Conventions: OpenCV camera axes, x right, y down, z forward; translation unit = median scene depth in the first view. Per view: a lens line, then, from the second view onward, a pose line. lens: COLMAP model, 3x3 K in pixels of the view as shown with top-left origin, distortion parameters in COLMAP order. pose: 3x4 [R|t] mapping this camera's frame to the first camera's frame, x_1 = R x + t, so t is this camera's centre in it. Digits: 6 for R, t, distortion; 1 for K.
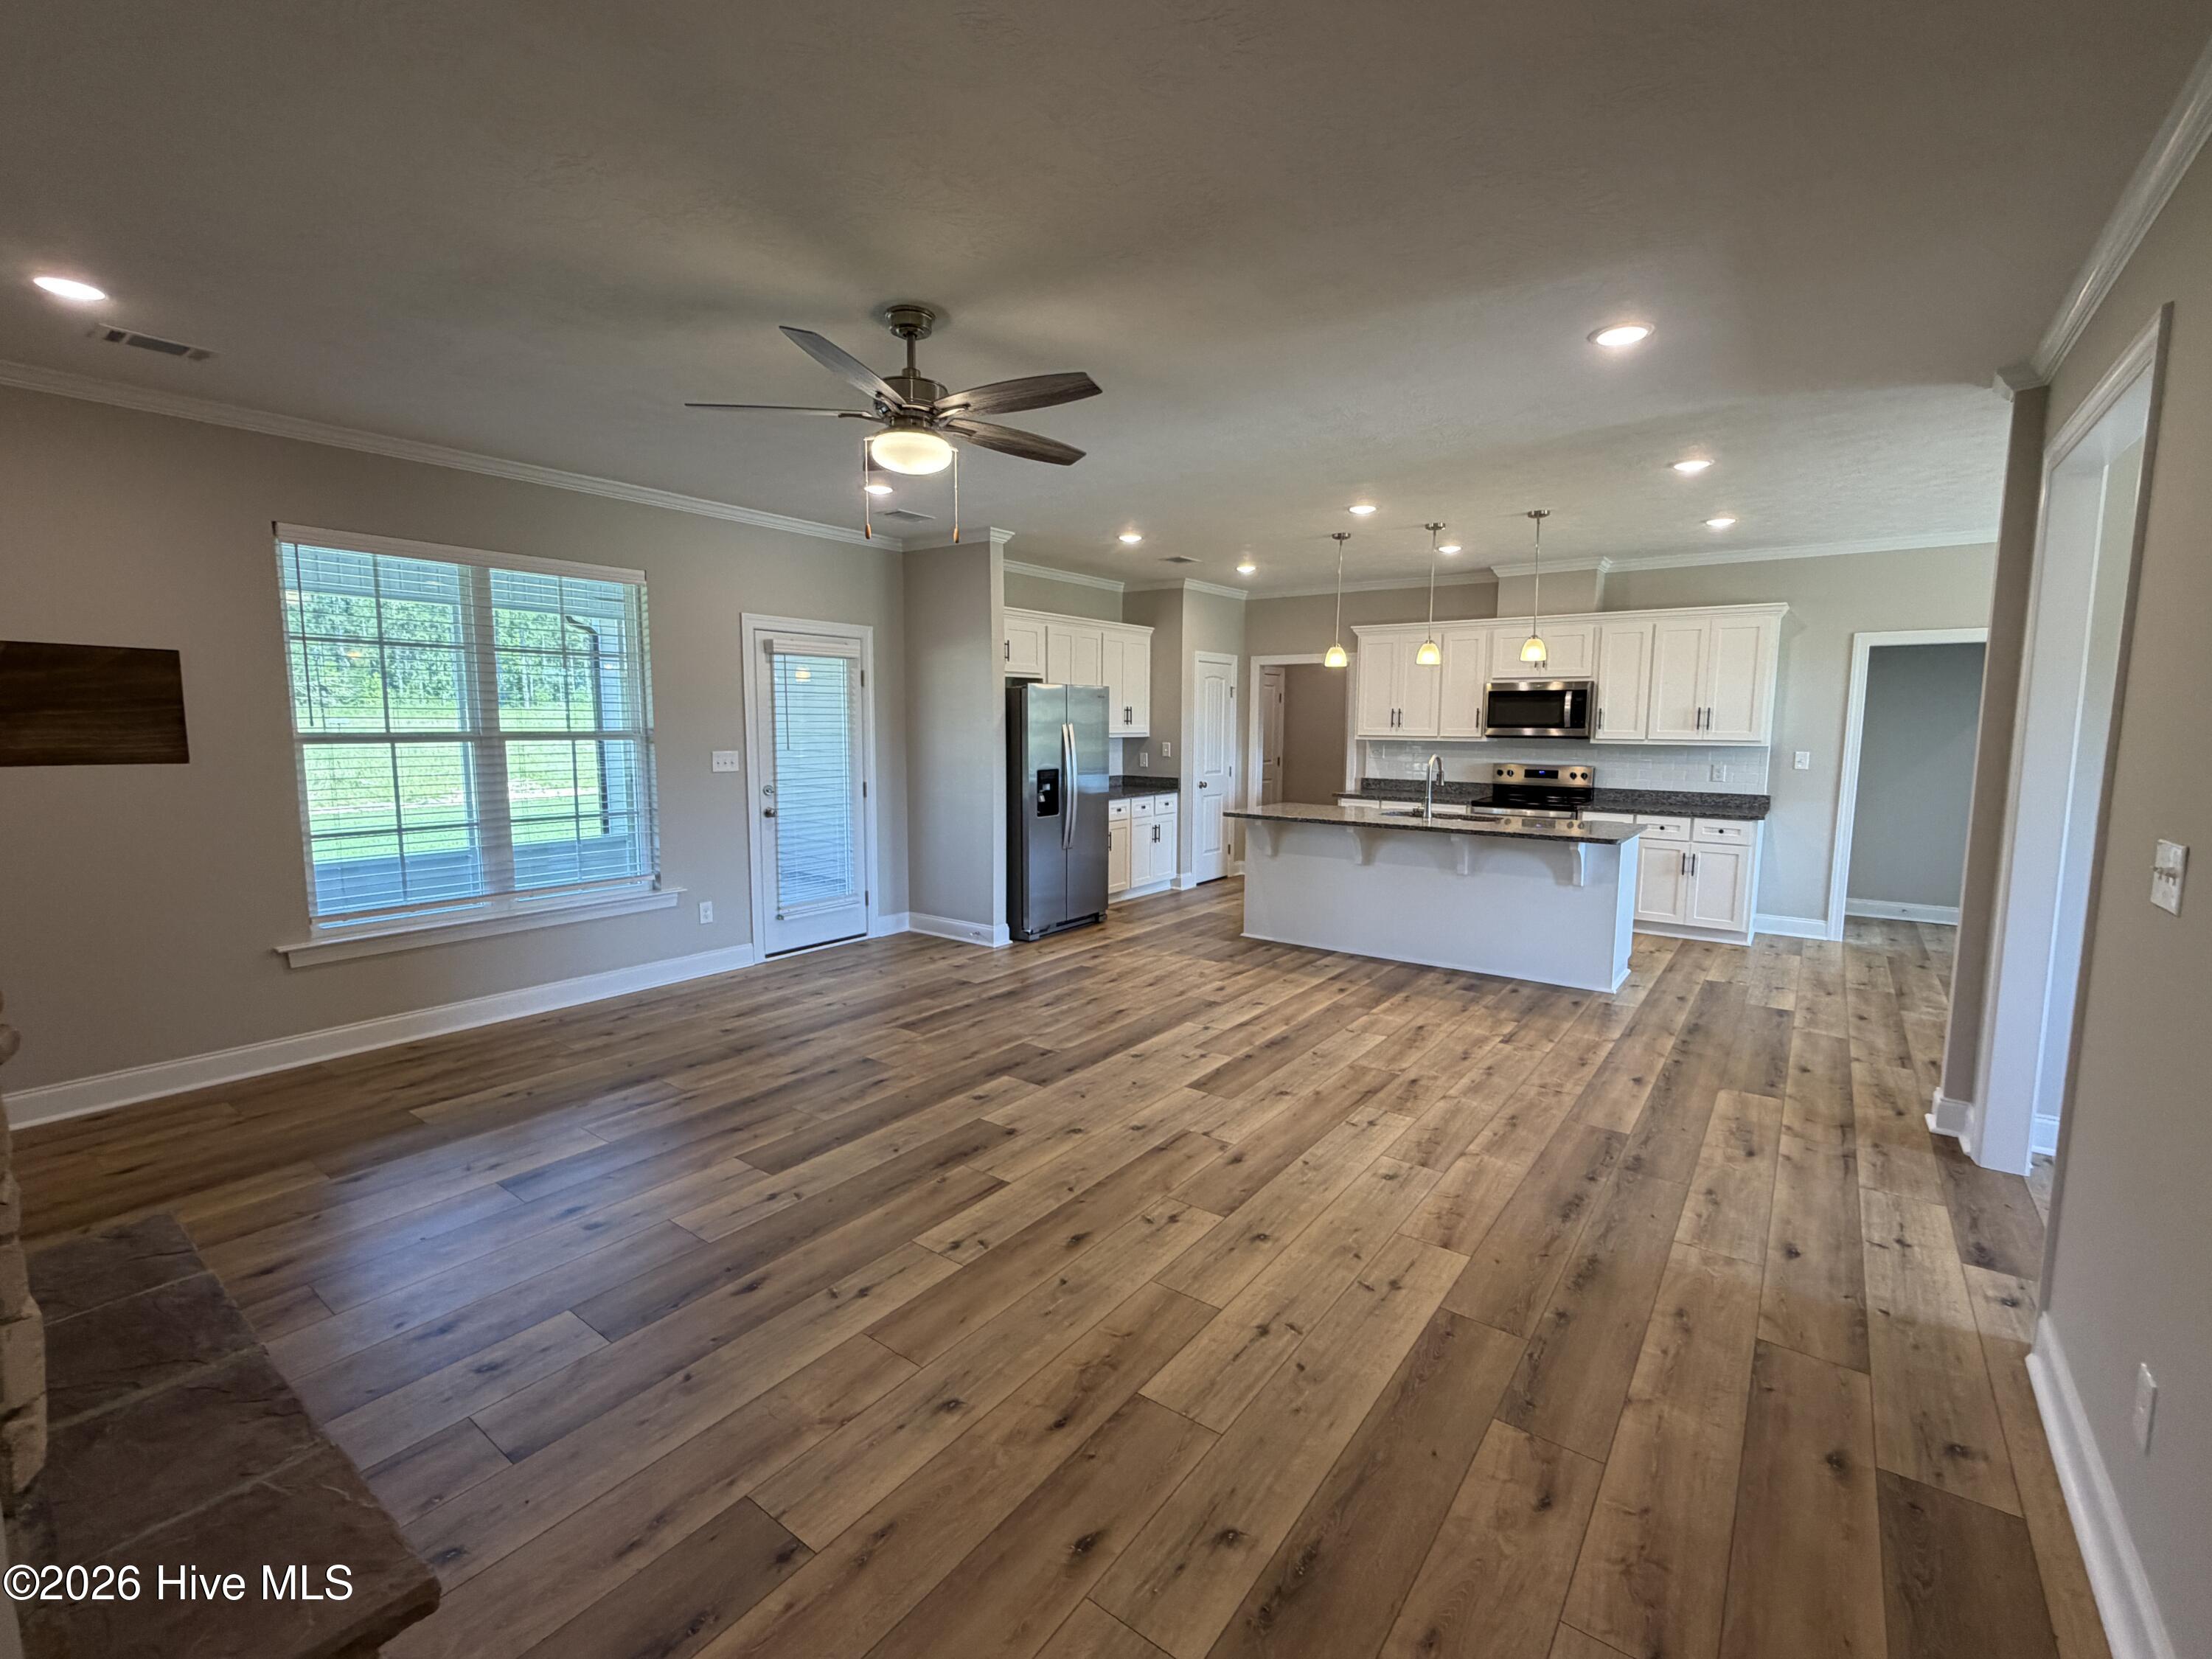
lens RADIAL K [[964.5, 0, 1104.9], [0, 964.5, 832.0], [0, 0, 1]] dist [-0.001852, 0.000459]
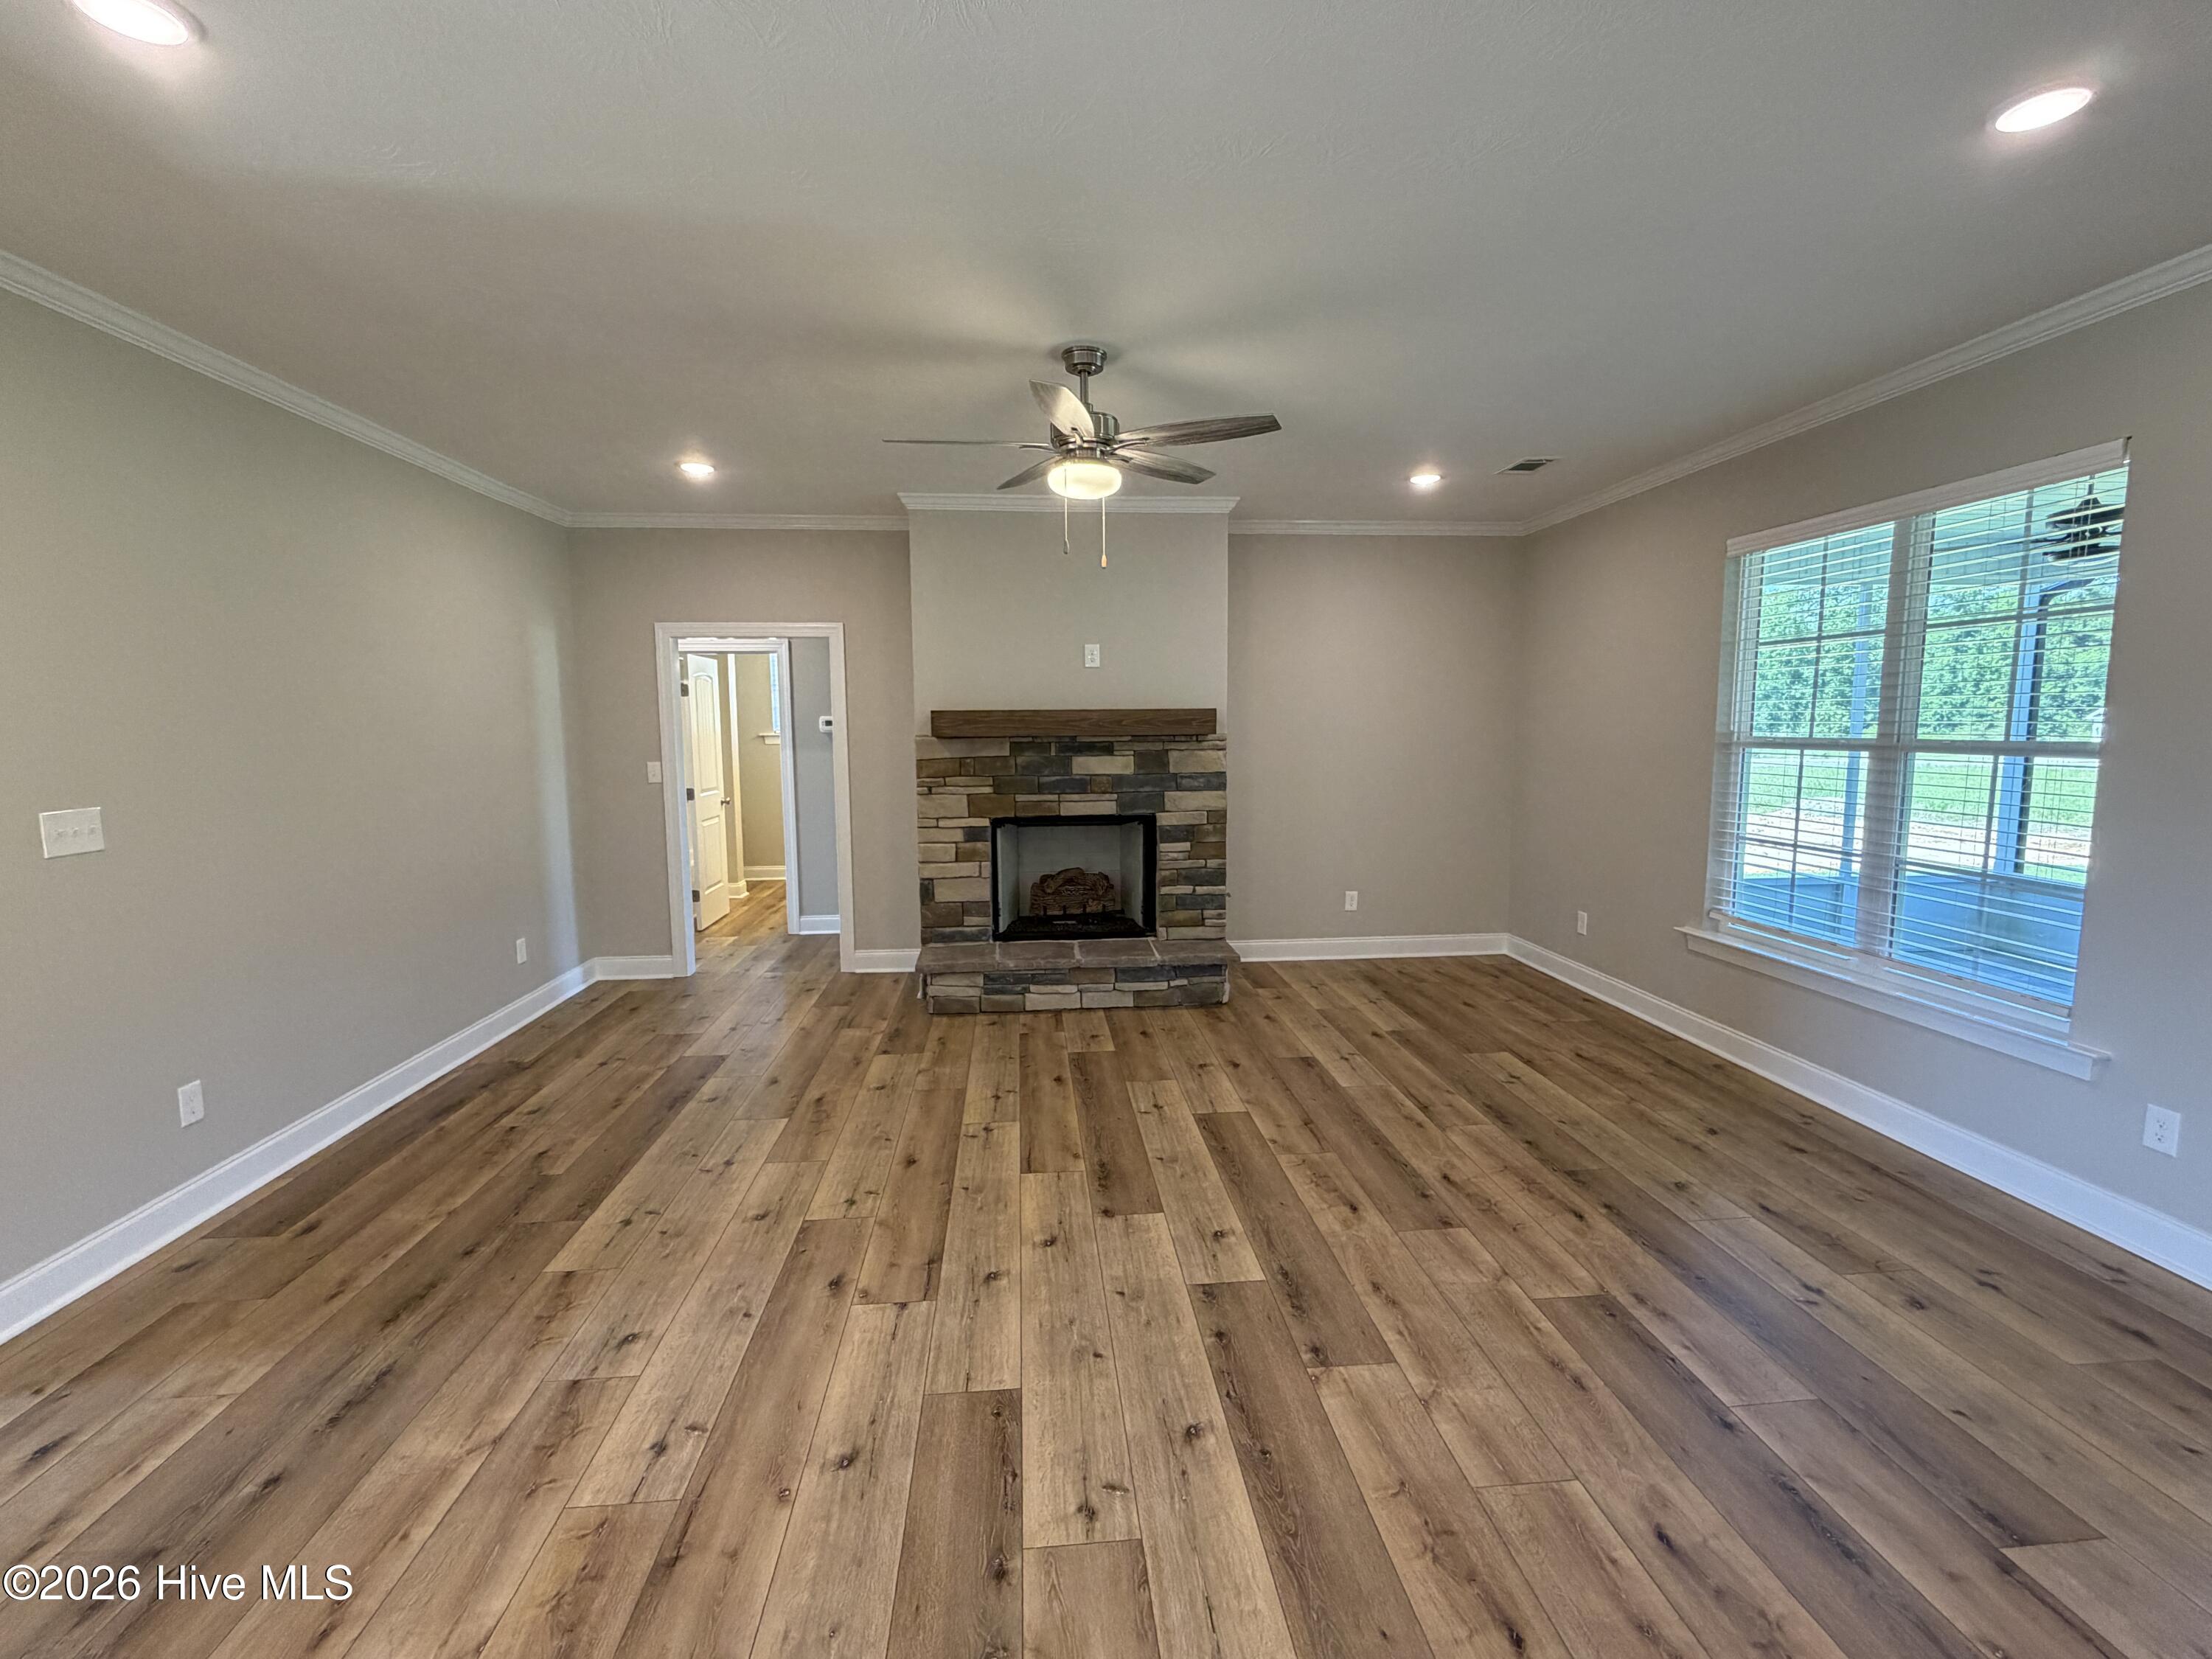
lens RADIAL K [[964.5, 0, 1104.9], [0, 964.5, 832.0], [0, 0, 1]] dist [-0.001852, 0.000459]
pose [[-0.745399, 0.074977, -0.662389, 0.324797], [-0.074416, 0.978085, 0.194454, -0.133090], [0.662452, 0.194238, -0.723483, 1.142695]]
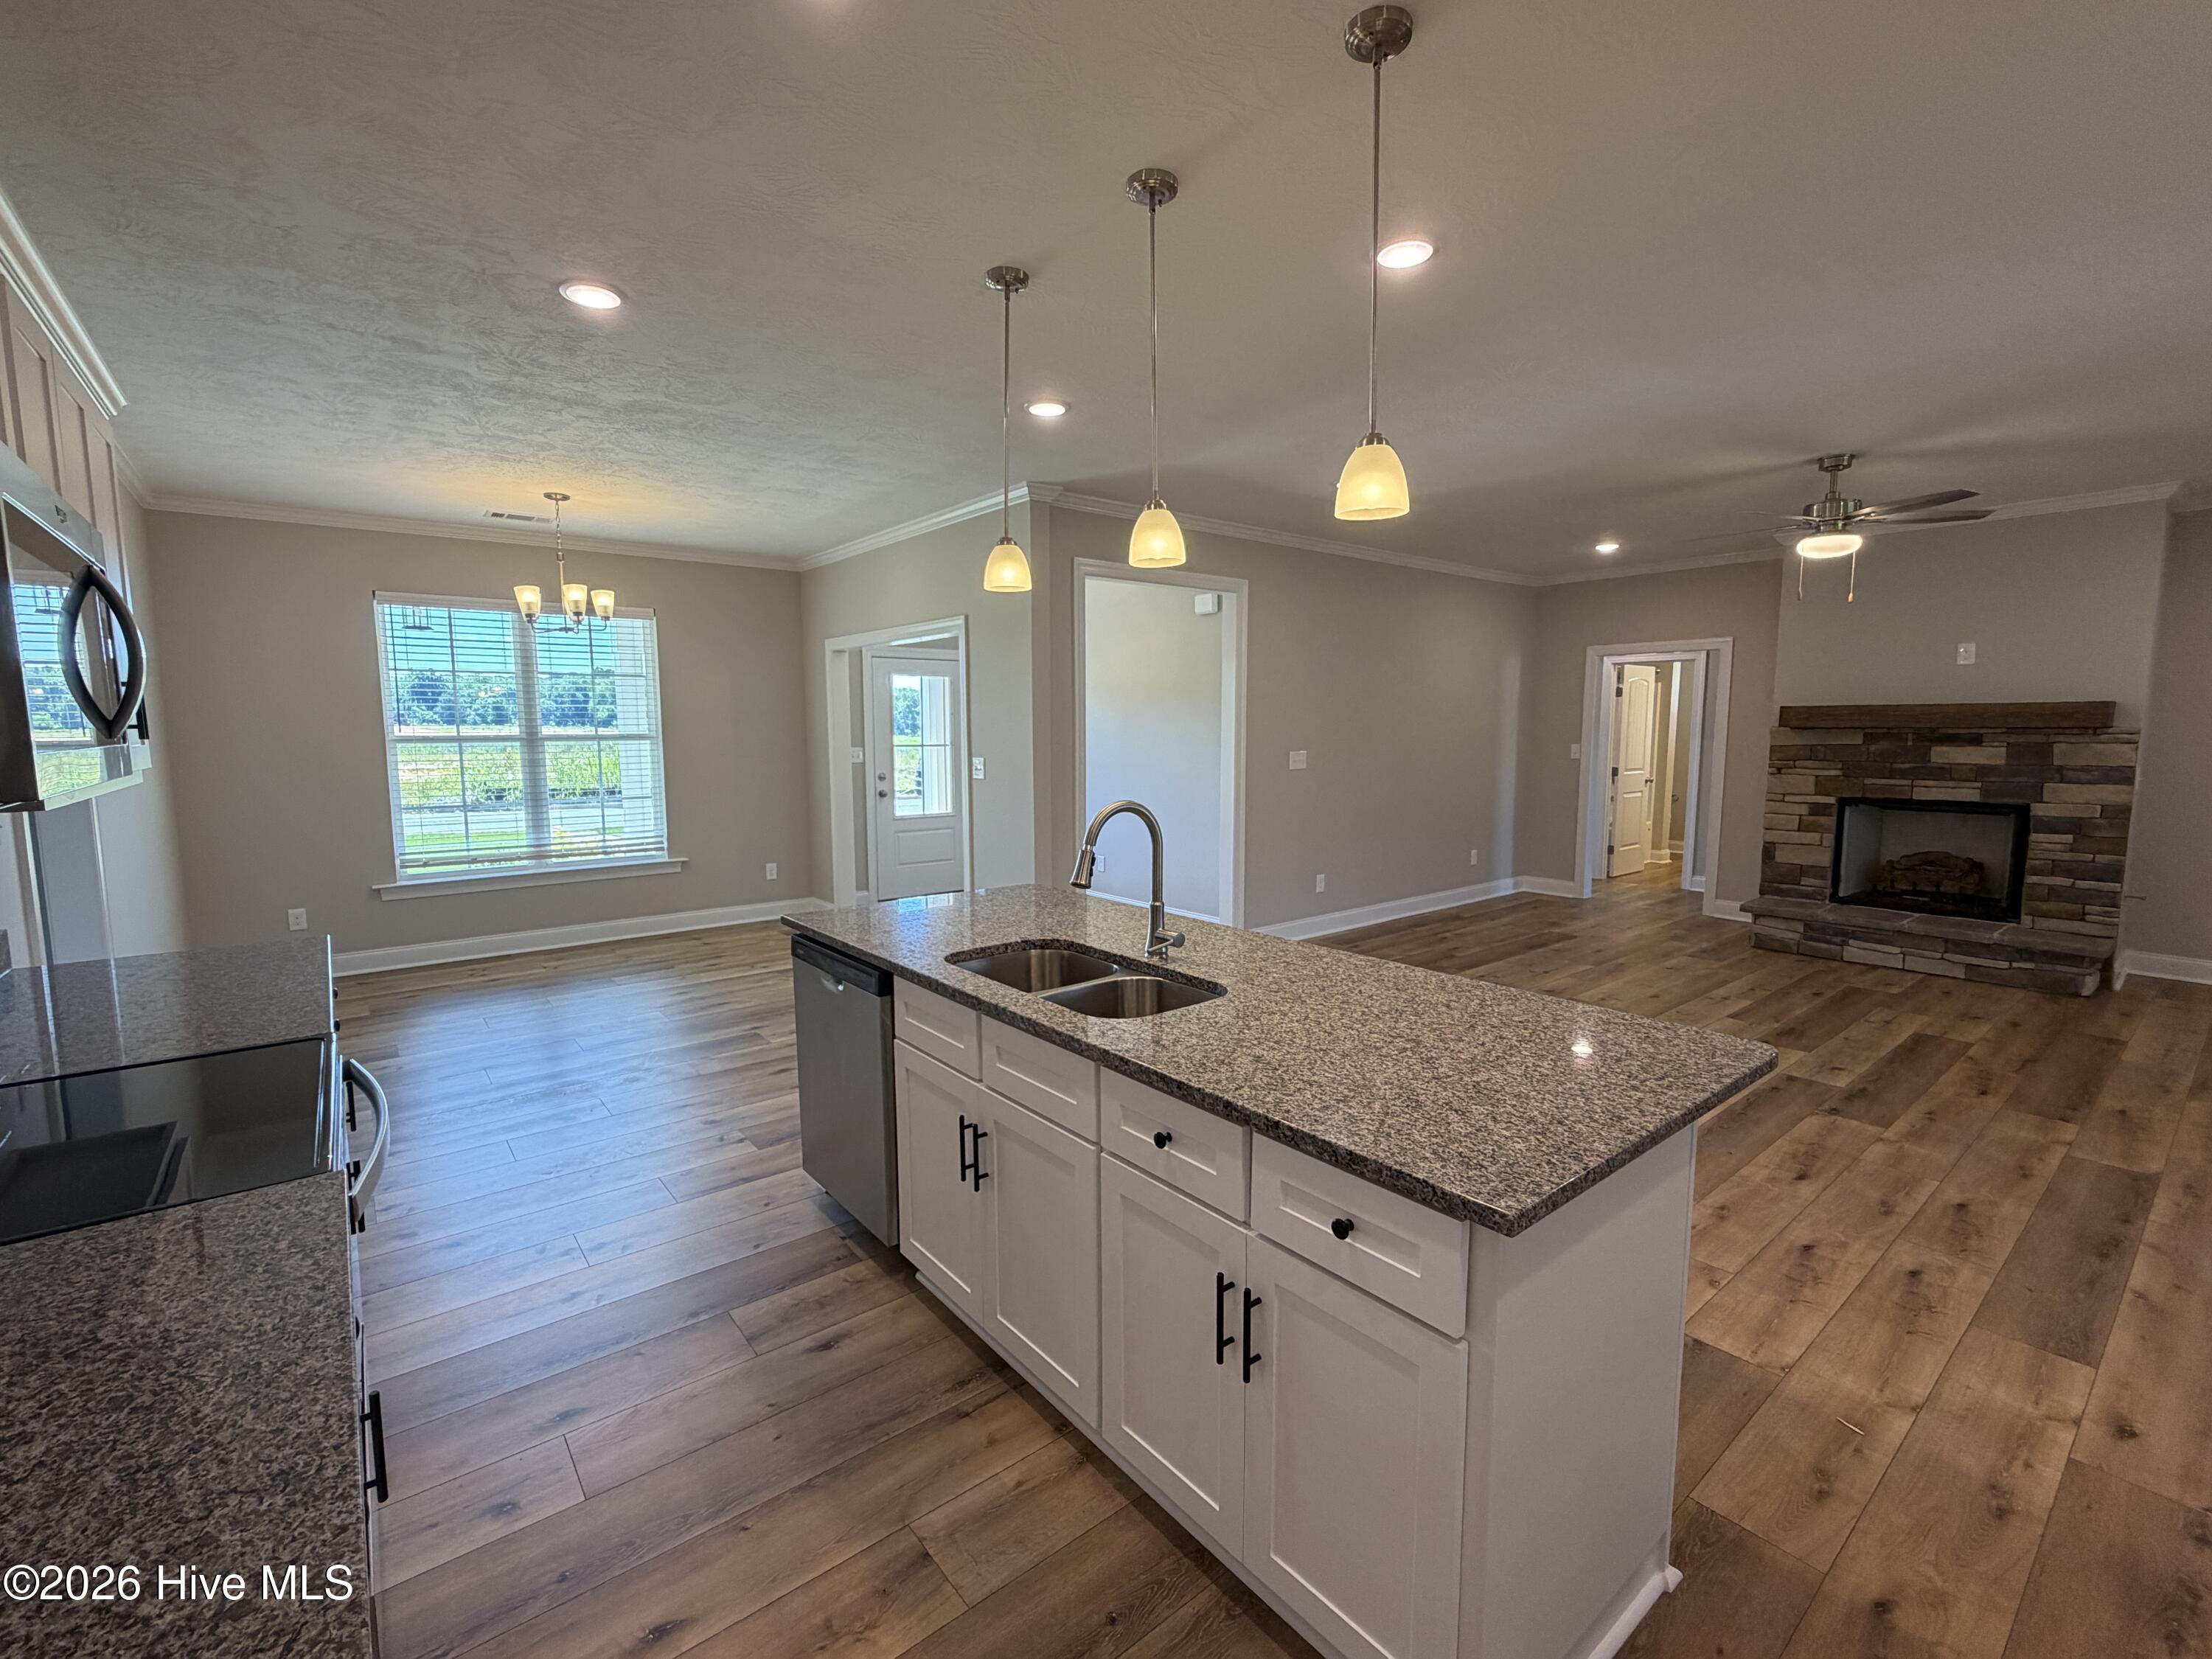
lens RADIAL K [[964.5, 0, 1104.9], [0, 964.5, 832.0], [0, 0, 1]] dist [-0.001852, 0.000459]
pose [[-0.968270, -0.028346, 0.248294, 0.323058], [0.028525, 0.974517, 0.222494, -0.196078], [-0.248274, 0.222517, -0.942787, 1.737128]]
